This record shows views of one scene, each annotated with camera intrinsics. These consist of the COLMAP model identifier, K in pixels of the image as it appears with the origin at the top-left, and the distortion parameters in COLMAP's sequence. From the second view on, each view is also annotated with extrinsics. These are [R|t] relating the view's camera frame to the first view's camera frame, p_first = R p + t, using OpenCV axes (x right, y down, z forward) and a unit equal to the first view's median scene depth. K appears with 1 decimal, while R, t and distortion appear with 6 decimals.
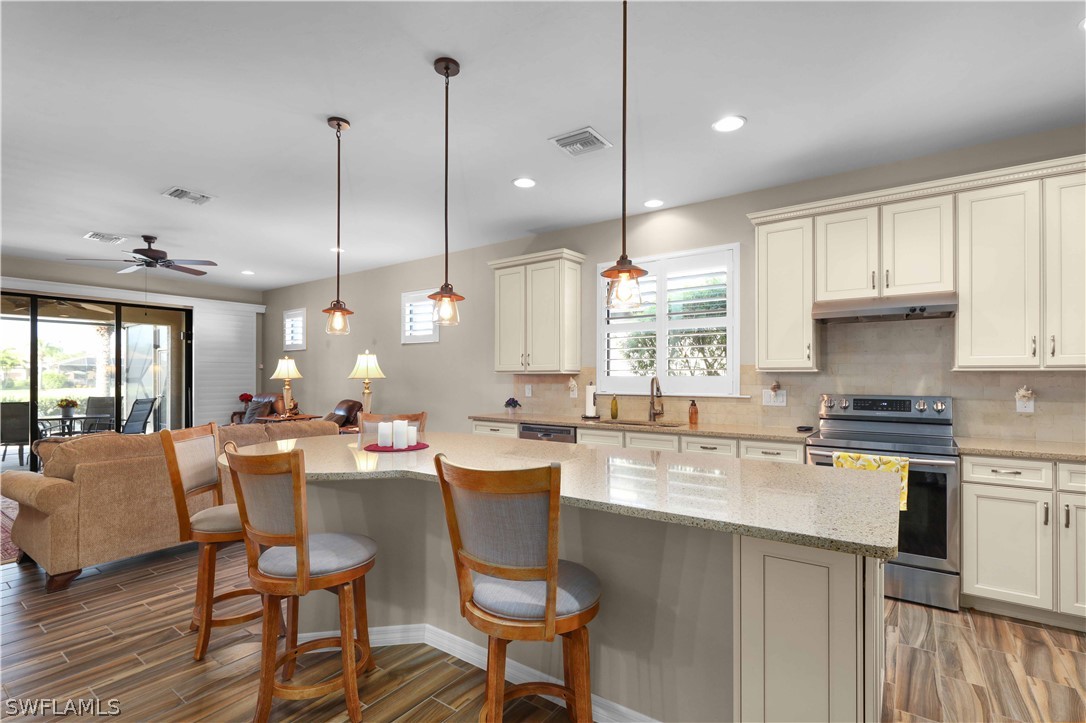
lens RADIAL K [[500.2, 0, 538.5], [0, 500.2, 373.8], [0, 0, 1]] dist [0.006996, -0.001942]
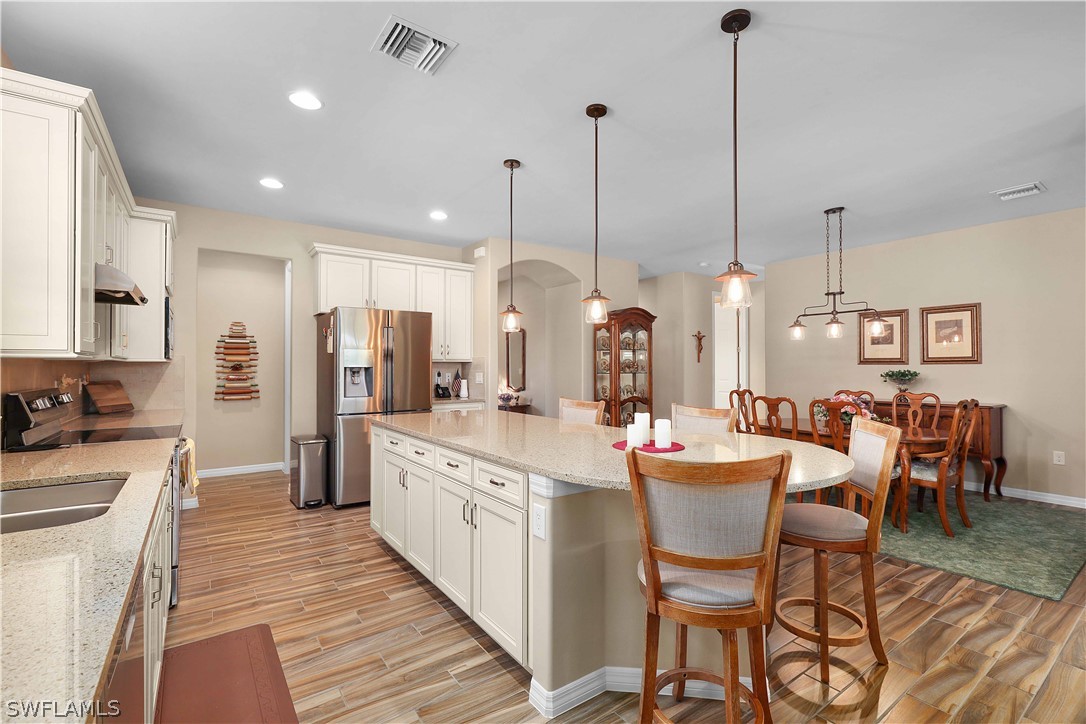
lens RADIAL K [[500.2, 0, 548.9], [0, 500.2, 367.5], [0, 0, 1]] dist [0.006996, -0.001942]
pose [[-0.948384, -0.000540, 0.317124, -0.249040], [-0.001723, 0.999993, -0.003451, 0.008927], [-0.317120, -0.003819, -0.948378, 1.236712]]
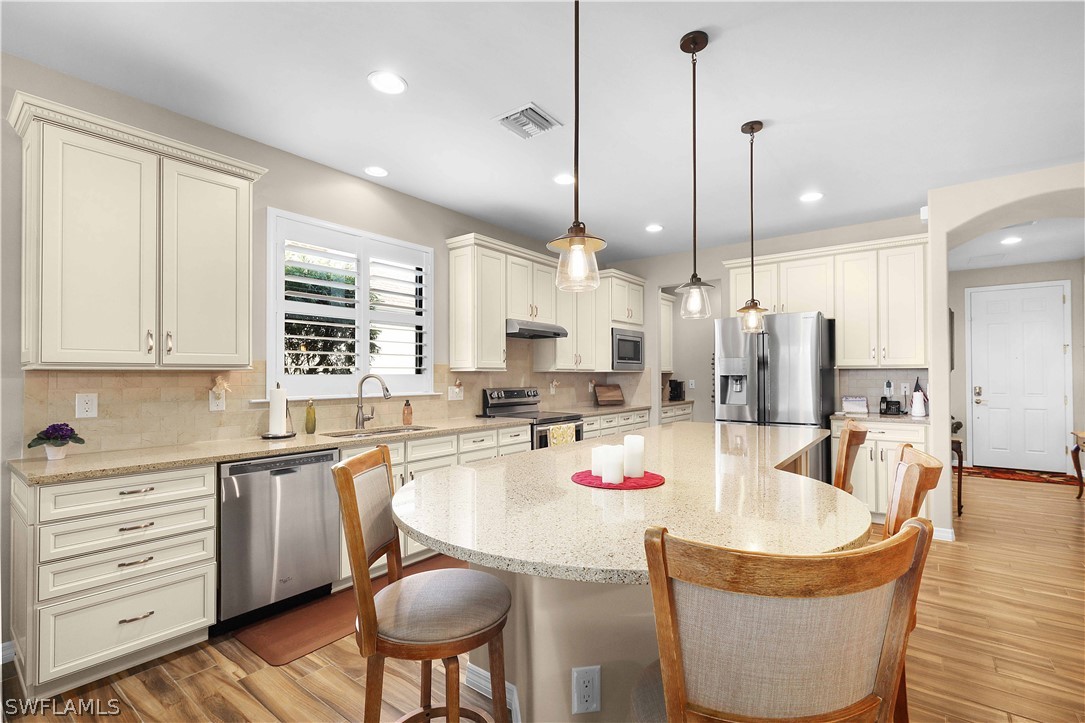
lens RADIAL K [[499.7, 0, 547.2], [0, 499.7, 369.6], [0, 0, 1]] dist [0.006996, -0.001942]
pose [[0.003338, 0.008709, 0.999957, -0.649096], [-0.003890, 0.999955, -0.008696, 0.002183], [-0.999987, -0.003861, 0.003372, 0.743180]]
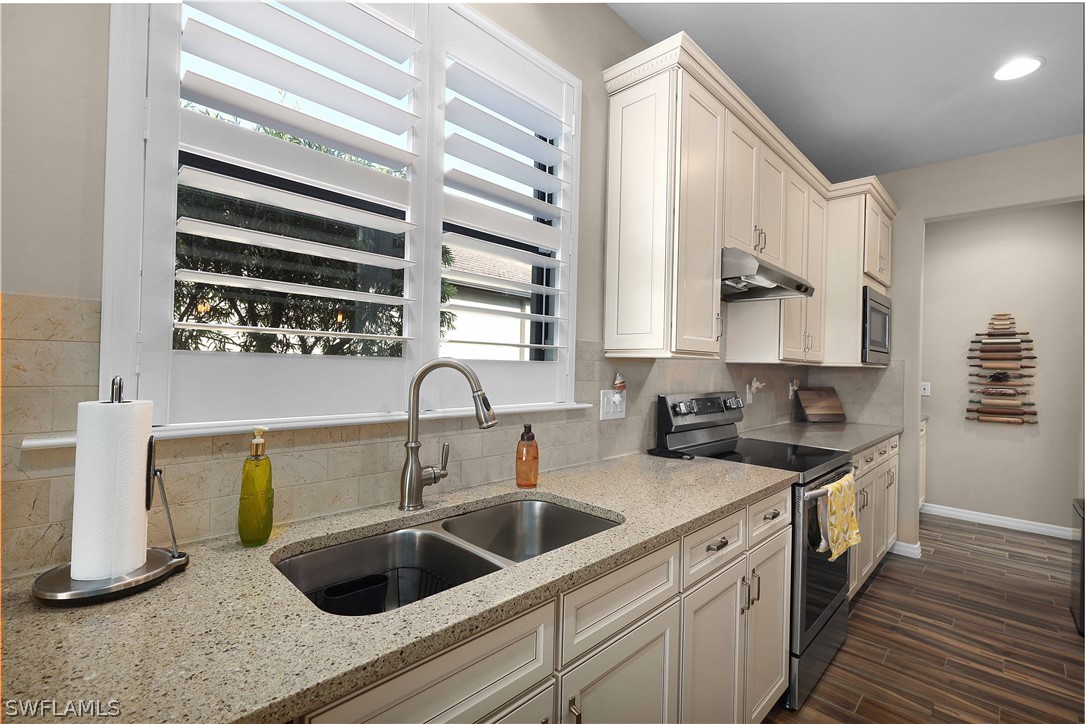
lens RADIAL K [[499.7, 0, 543.6], [0, 499.7, 357.7], [0, 0, 1]] dist [0.006996, -0.001942]
pose [[0.112905, 0.013763, 0.993511, -0.070694], [-0.031861, 0.999440, -0.010225, 0.005196], [-0.993095, -0.030500, 0.113280, 0.960668]]
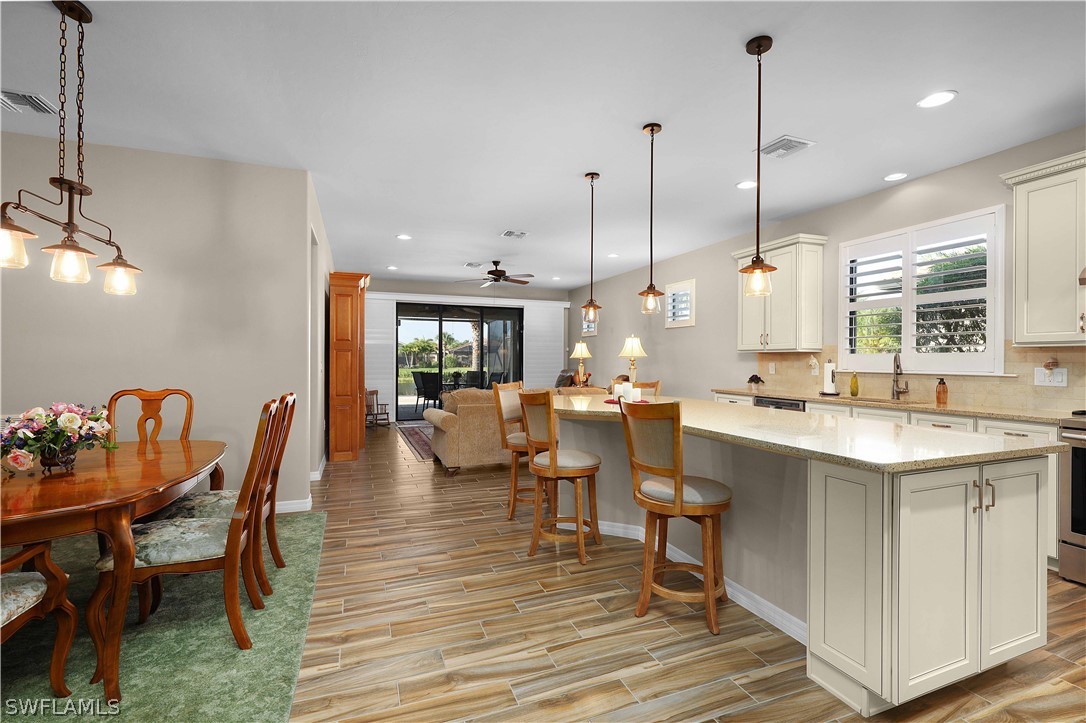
lens RADIAL K [[500.2, 0, 545.6], [0, 500.2, 359.3], [0, 0, 1]] dist [0.006996, -0.001942]
pose [[0.835935, 0.003292, -0.548818, 0.207582], [-0.002525, 0.999994, 0.002152, 0.016920], [0.548822, -0.000413, 0.835939, -0.204573]]
